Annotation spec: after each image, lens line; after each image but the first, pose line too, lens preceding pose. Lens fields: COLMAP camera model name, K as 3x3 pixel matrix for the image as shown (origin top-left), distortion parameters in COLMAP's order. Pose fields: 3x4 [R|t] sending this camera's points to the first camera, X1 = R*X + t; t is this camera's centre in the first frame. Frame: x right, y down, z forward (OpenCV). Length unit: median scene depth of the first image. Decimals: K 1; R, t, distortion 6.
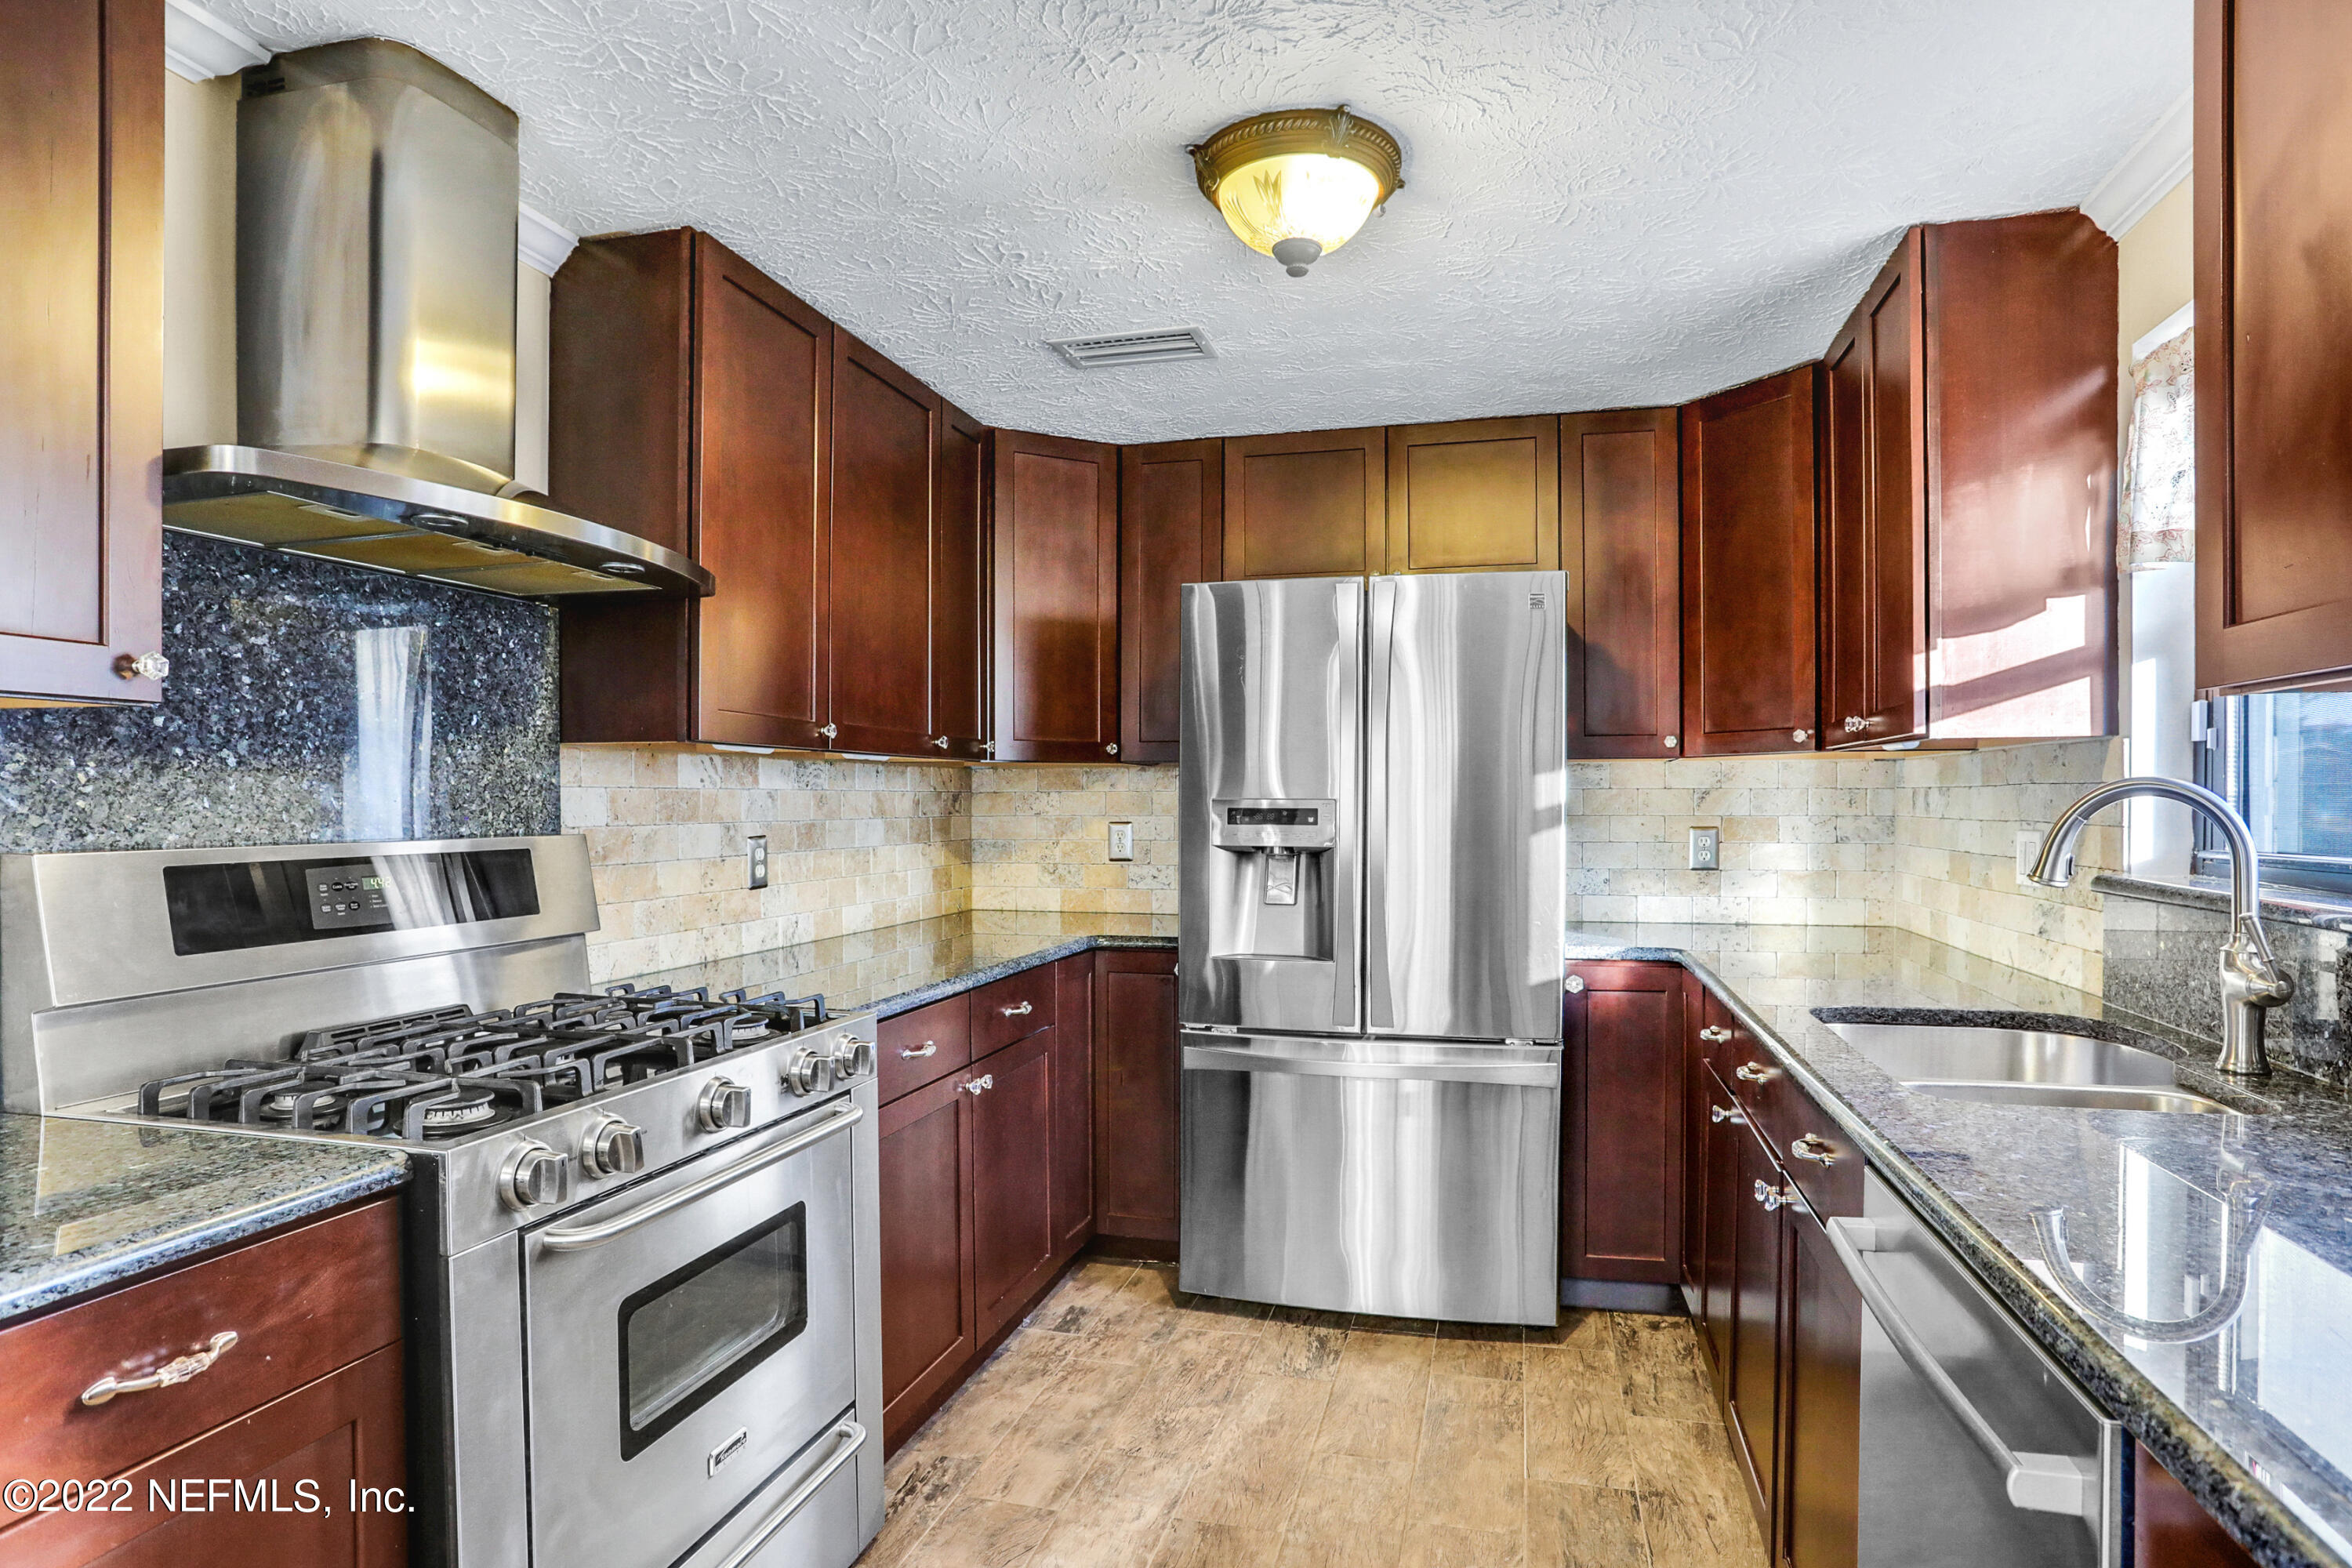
lens RADIAL K [[1268.4, 0, 1189.9], [0, 1268.4, 794.9], [0, 0, 1]] dist [-0.074620, 0.042232]
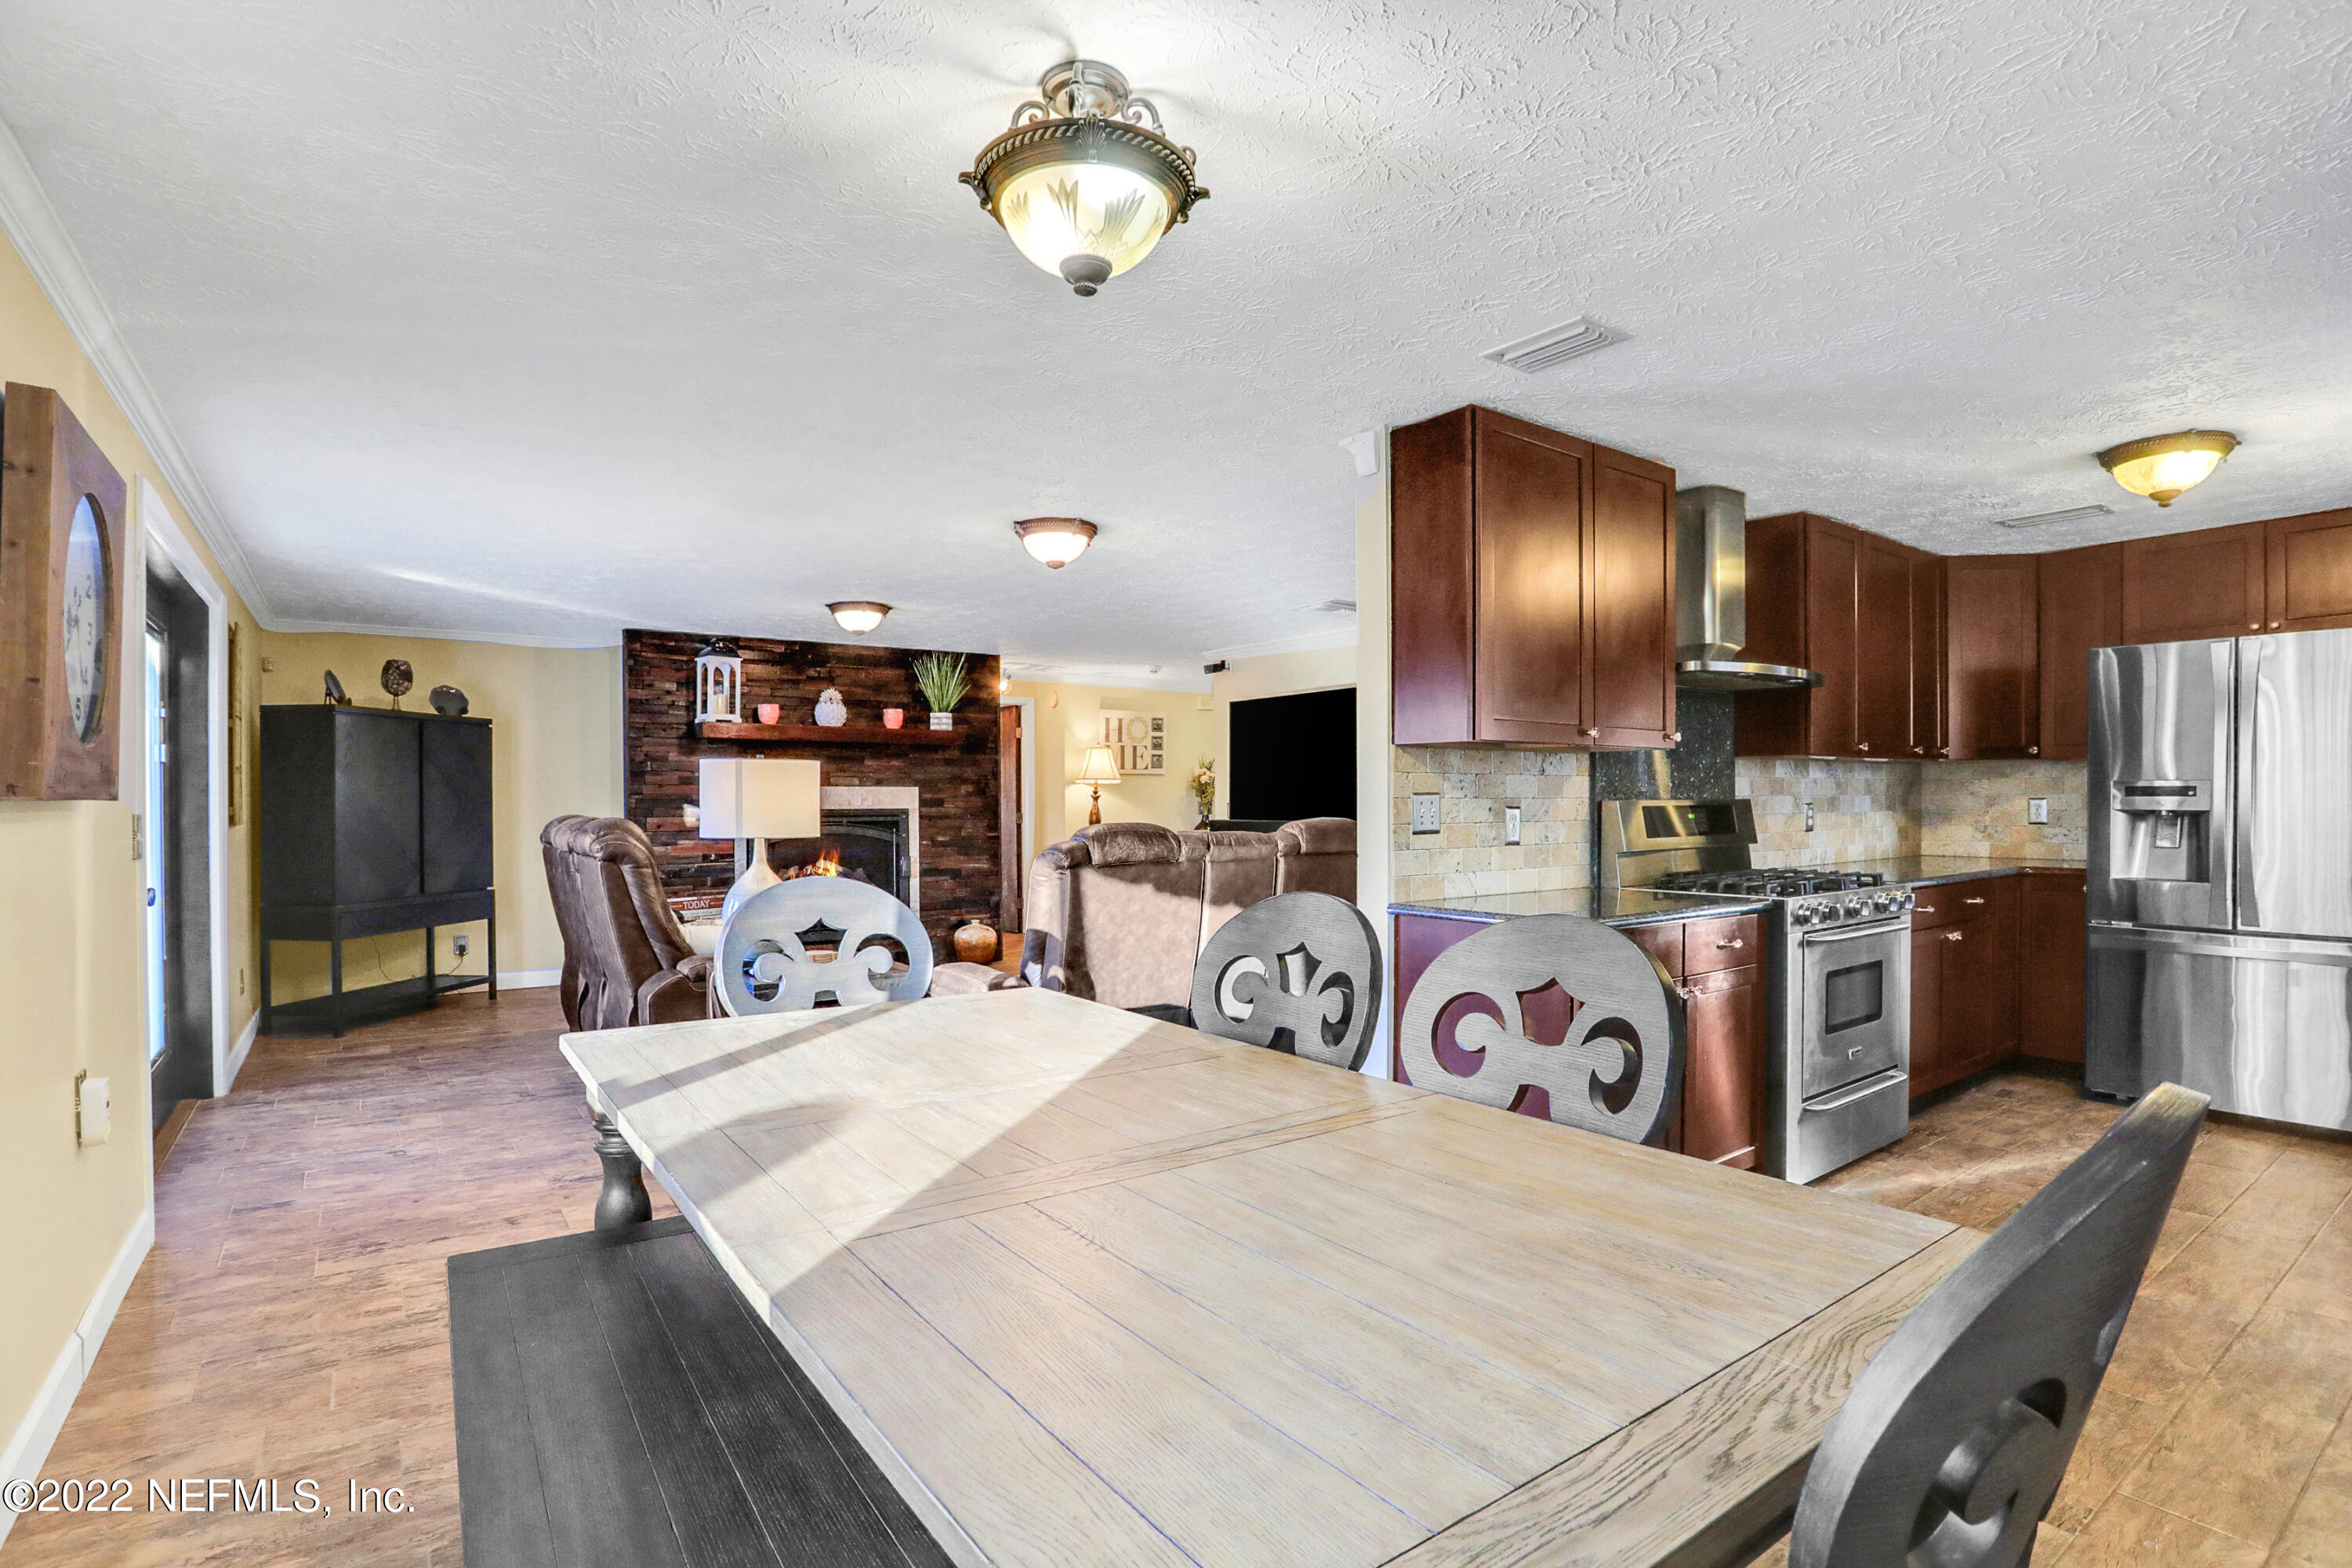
lens RADIAL K [[1146.1, 0, 1169.3], [0, 1146.1, 800.6], [0, 0, 1]] dist [-0.081216, 0.035558]
pose [[0.767143, 0.000269, -0.641477, -0.006610], [0.006549, 0.999945, 0.008251, 0.009054], [0.641443, -0.010531, 0.767098, -0.881921]]
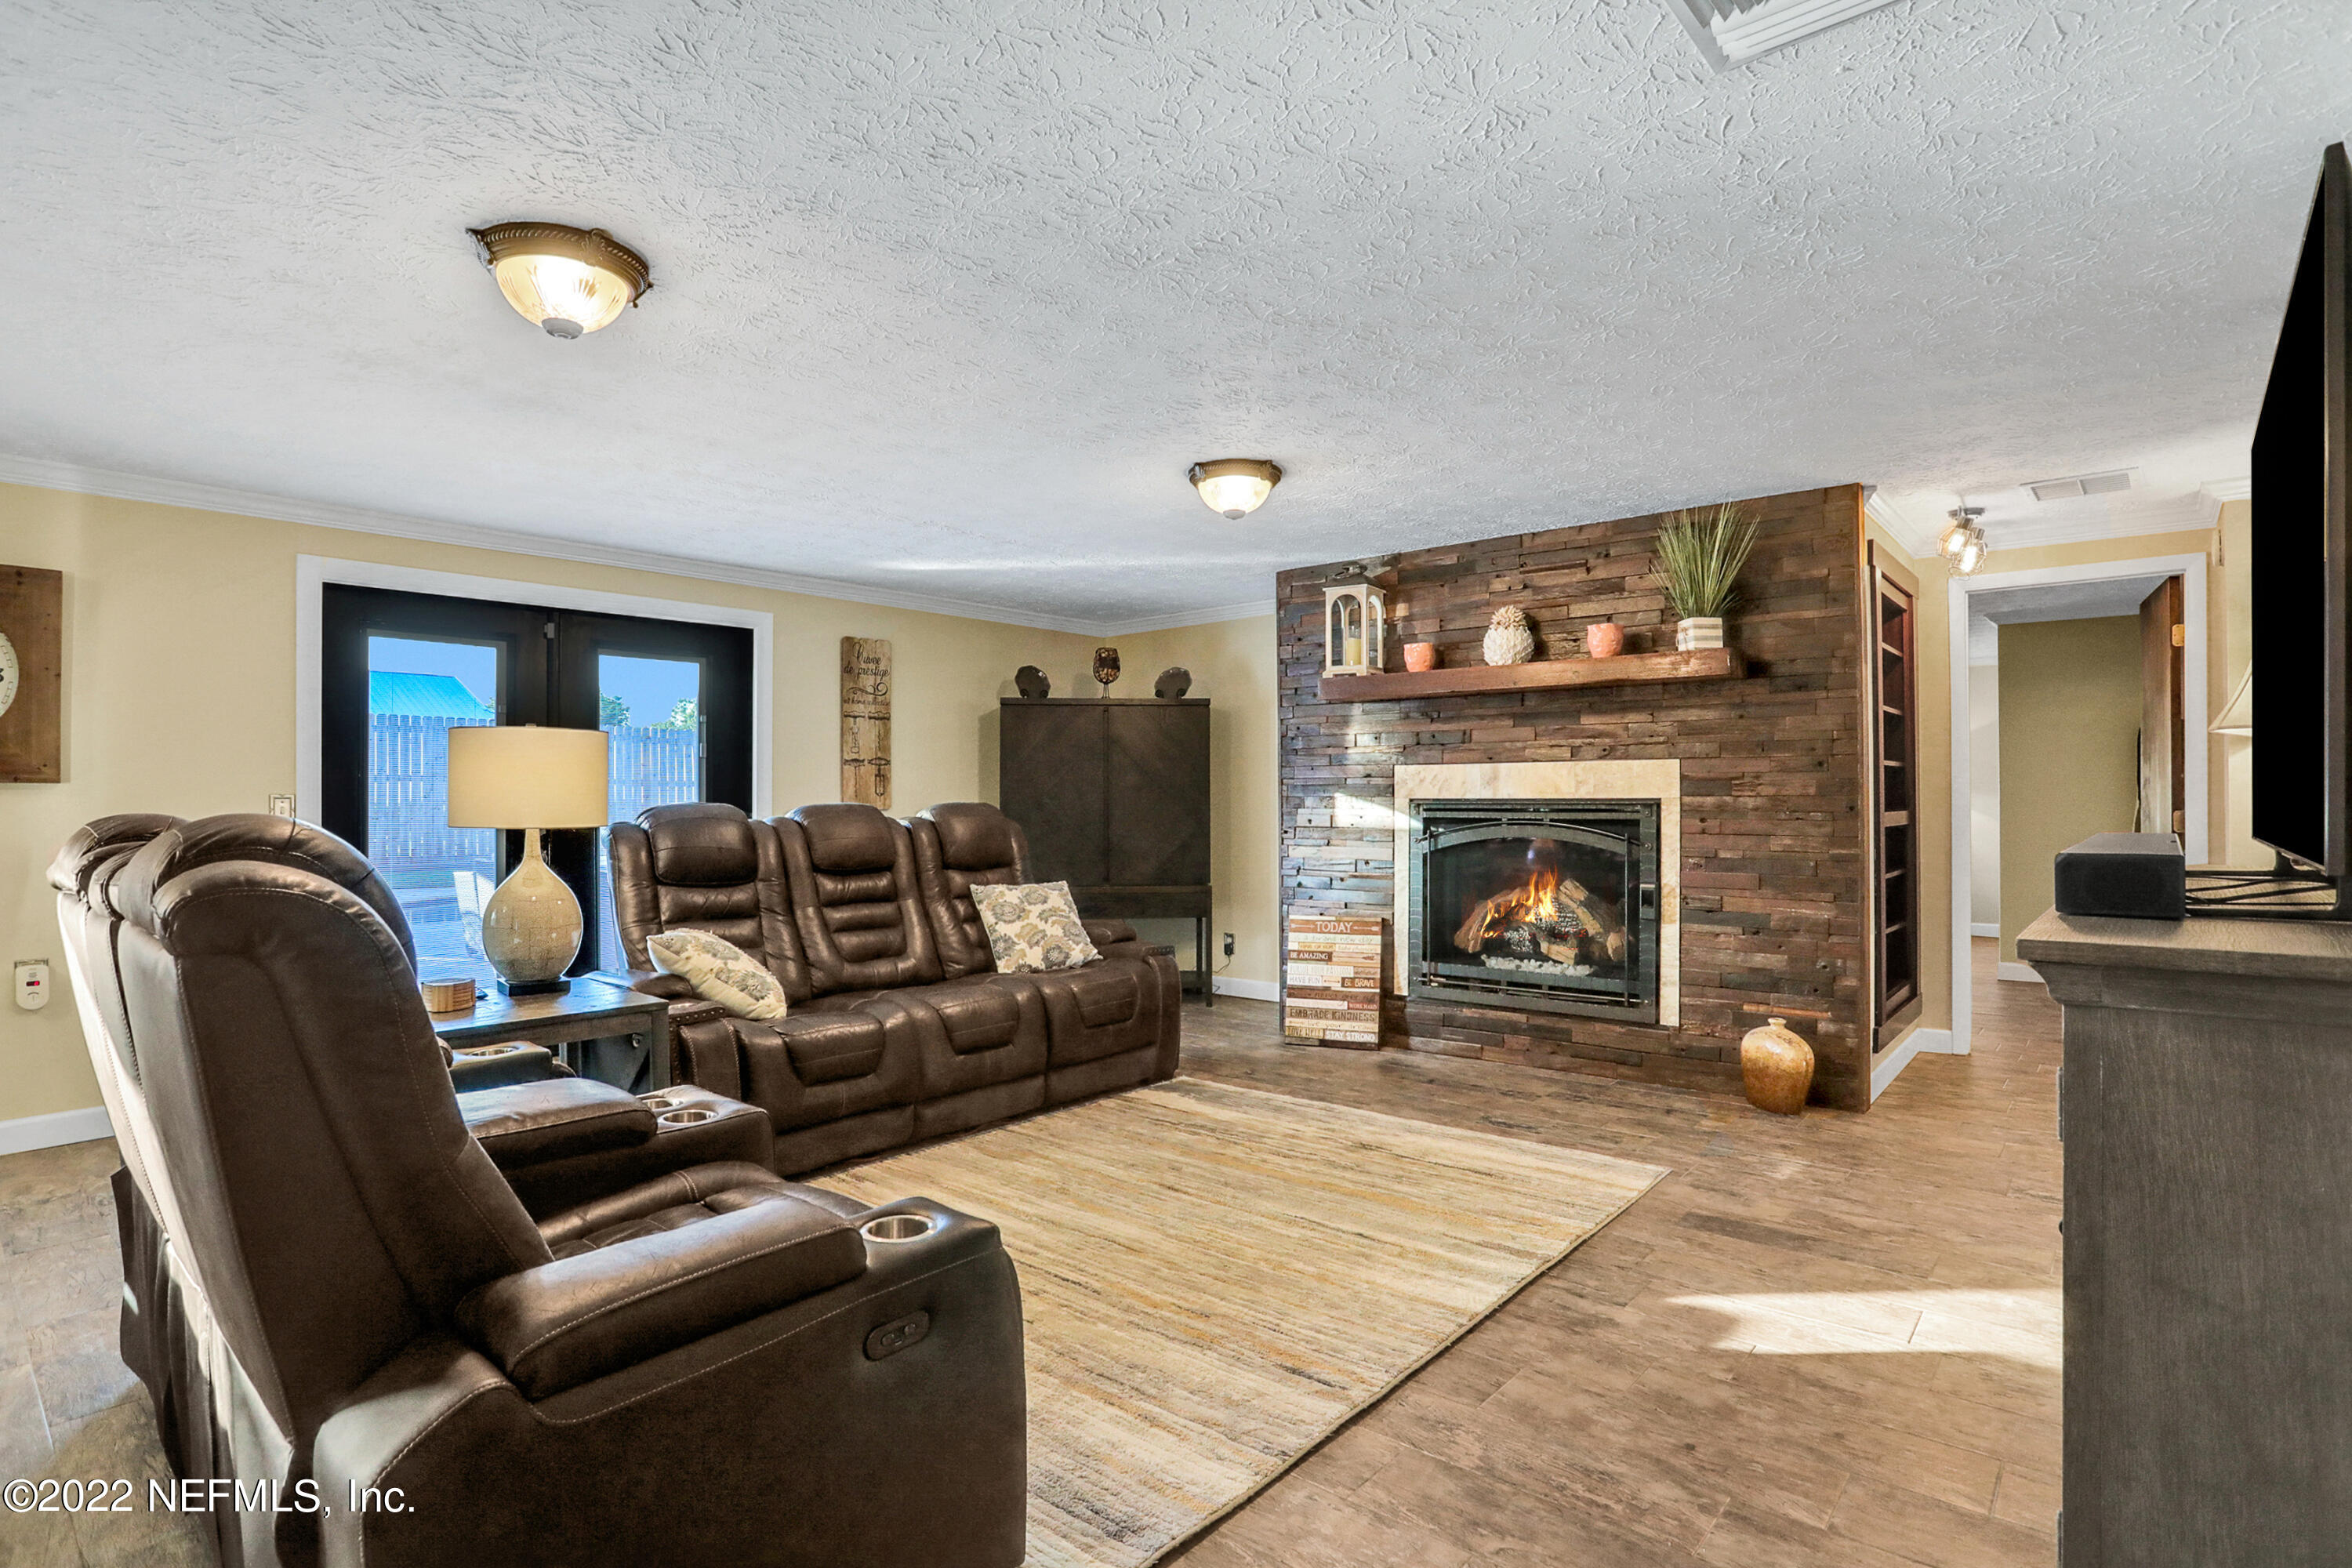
lens RADIAL K [[1146.1, 0, 1169.3], [0, 1146.1, 800.6], [0, 0, 1]] dist [-0.081216, 0.035558]
pose [[-0.450346, -0.000081, -0.892854, -0.649470], [0.010759, 0.999927, -0.005518, 0.055375], [0.892789, -0.012091, -0.450312, 1.067509]]
